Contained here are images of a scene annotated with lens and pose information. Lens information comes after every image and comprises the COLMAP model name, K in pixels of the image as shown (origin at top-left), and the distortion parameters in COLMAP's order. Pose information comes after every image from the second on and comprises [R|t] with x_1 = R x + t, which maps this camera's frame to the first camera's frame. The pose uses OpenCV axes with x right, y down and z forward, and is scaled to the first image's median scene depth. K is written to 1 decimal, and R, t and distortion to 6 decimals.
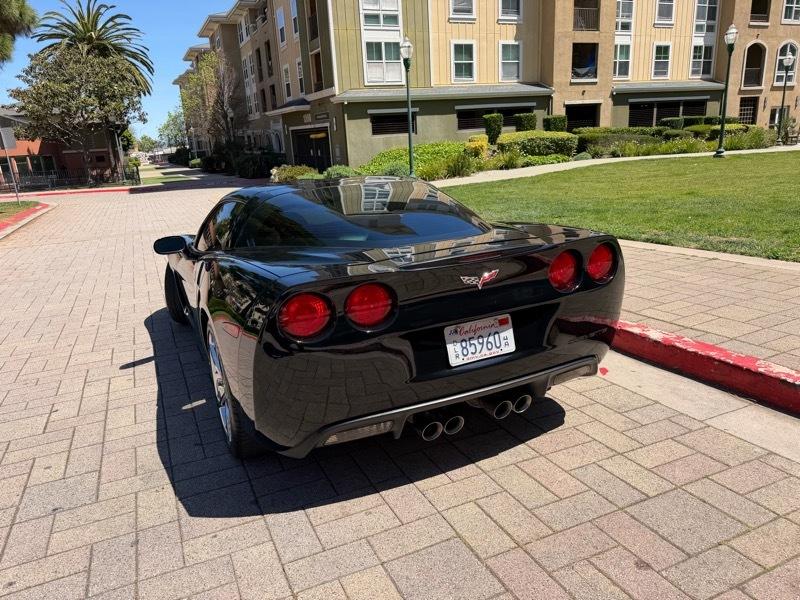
lens RADIAL K [[561.6, 0, 395.4], [0, 561.6, 308.5], [0, 0, 1]] dist [0.030443, -0.038070]
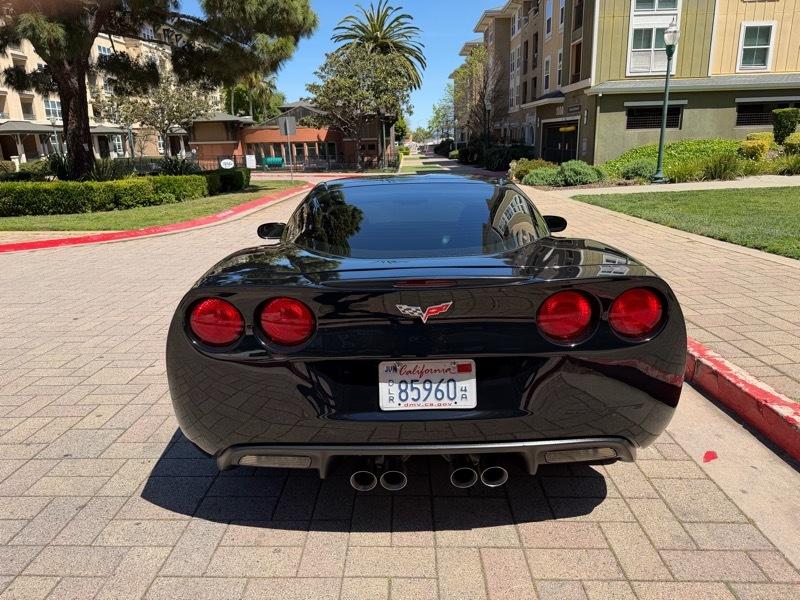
lens RADIAL K [[561.6, 0, 398.1], [0, 561.6, 299.7], [0, 0, 1]] dist [0.030443, -0.038070]
pose [[0.903243, 0.145505, -0.403709, 0.035423], [-0.146487, 0.988798, 0.028640, -0.006926], [0.403354, 0.033269, 0.914439, 0.020262]]
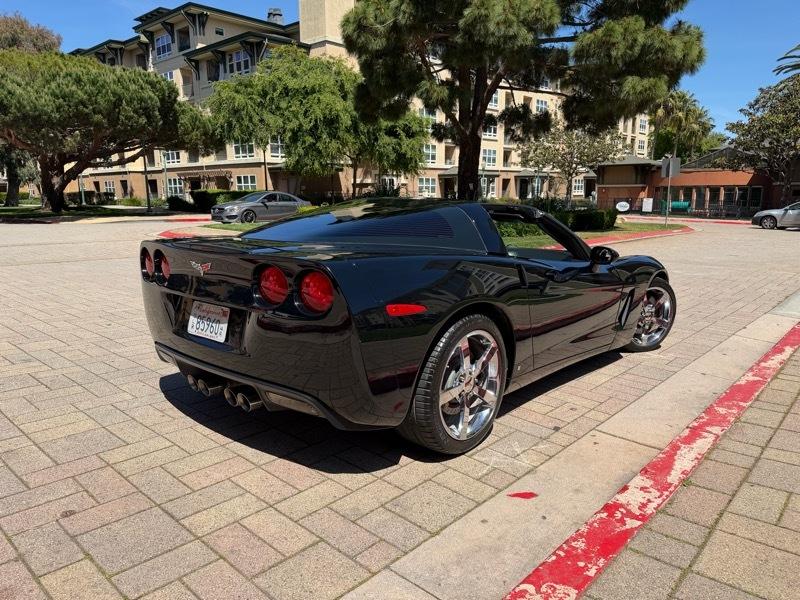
lens RADIAL K [[561.6, 0, 399.7], [0, 561.6, 306.3], [0, 0, 1]] dist [0.030443, -0.038070]
pose [[0.403665, 0.233639, -0.884572, 0.112675], [-0.283029, 0.951307, 0.122108, -0.019215], [0.870028, 0.201068, 0.450136, 0.068252]]
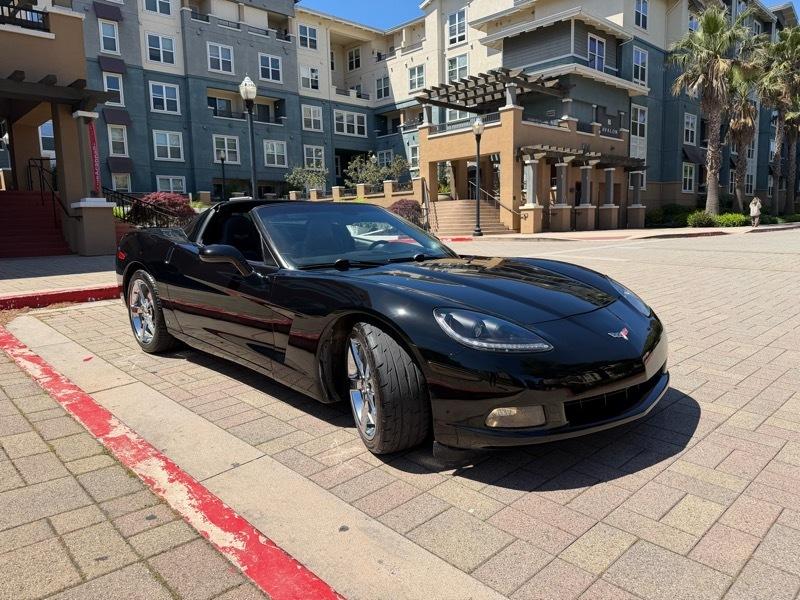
lens RADIAL K [[561.6, 0, 402.7], [0, 561.6, 299.6], [0, 0, 1]] dist [0.030443, -0.038070]
pose [[-0.939131, 0.122916, -0.320818, 0.012321], [-0.023612, 0.908508, 0.417200, -0.074088], [0.342747, 0.399381, -0.850306, 0.299684]]
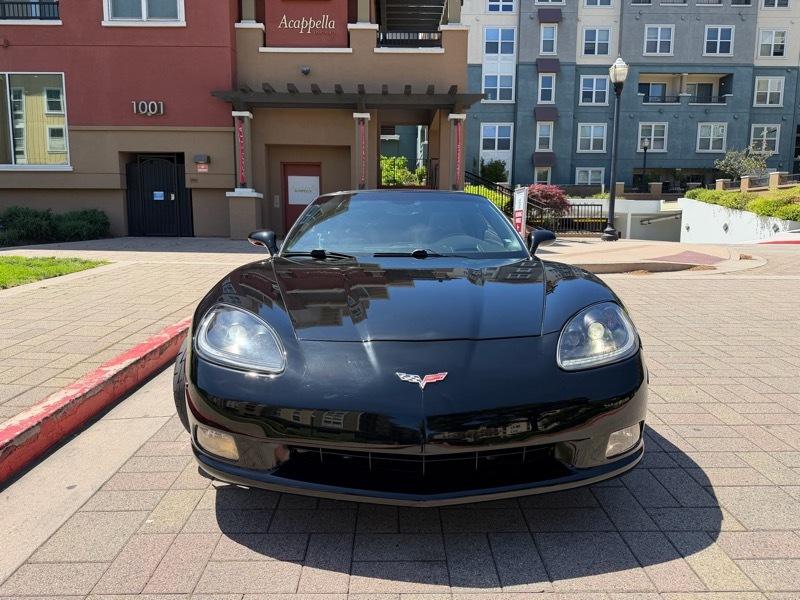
lens RADIAL K [[561.6, 0, 395.4], [0, 561.6, 298.3], [0, 0, 1]] dist [0.030443, -0.038070]
pose [[-0.911562, -0.004825, 0.411135, -0.082076], [0.163417, 0.913309, 0.373044, -0.062431], [-0.377293, 0.407240, -0.831749, 0.283985]]
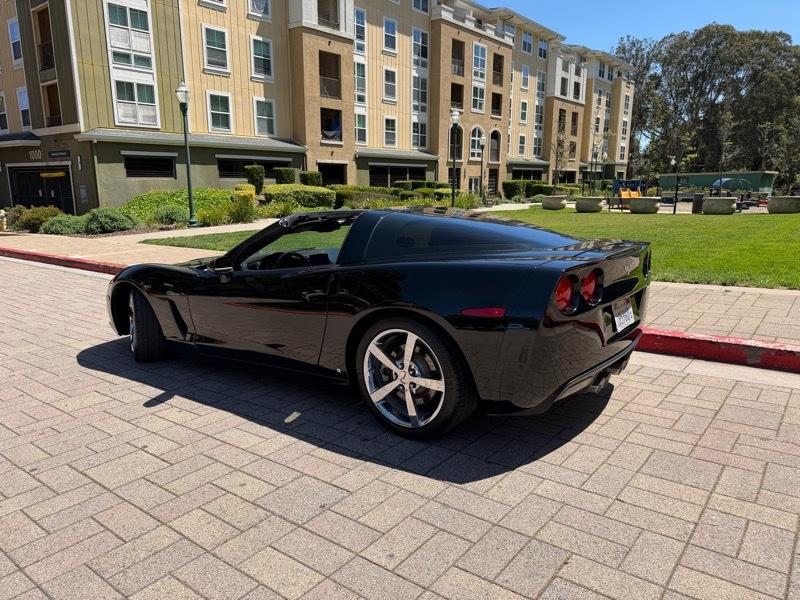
lens RADIAL K [[561.6, 0, 395.5], [0, 561.6, 308.4], [0, 0, 1]] dist [0.030443, -0.038070]
pose [[0.889511, -0.045488, 0.454644, -0.081789], [0.086541, 0.993794, -0.069885, 0.007776], [-0.448644, 0.101509, 0.887927, 0.001635]]
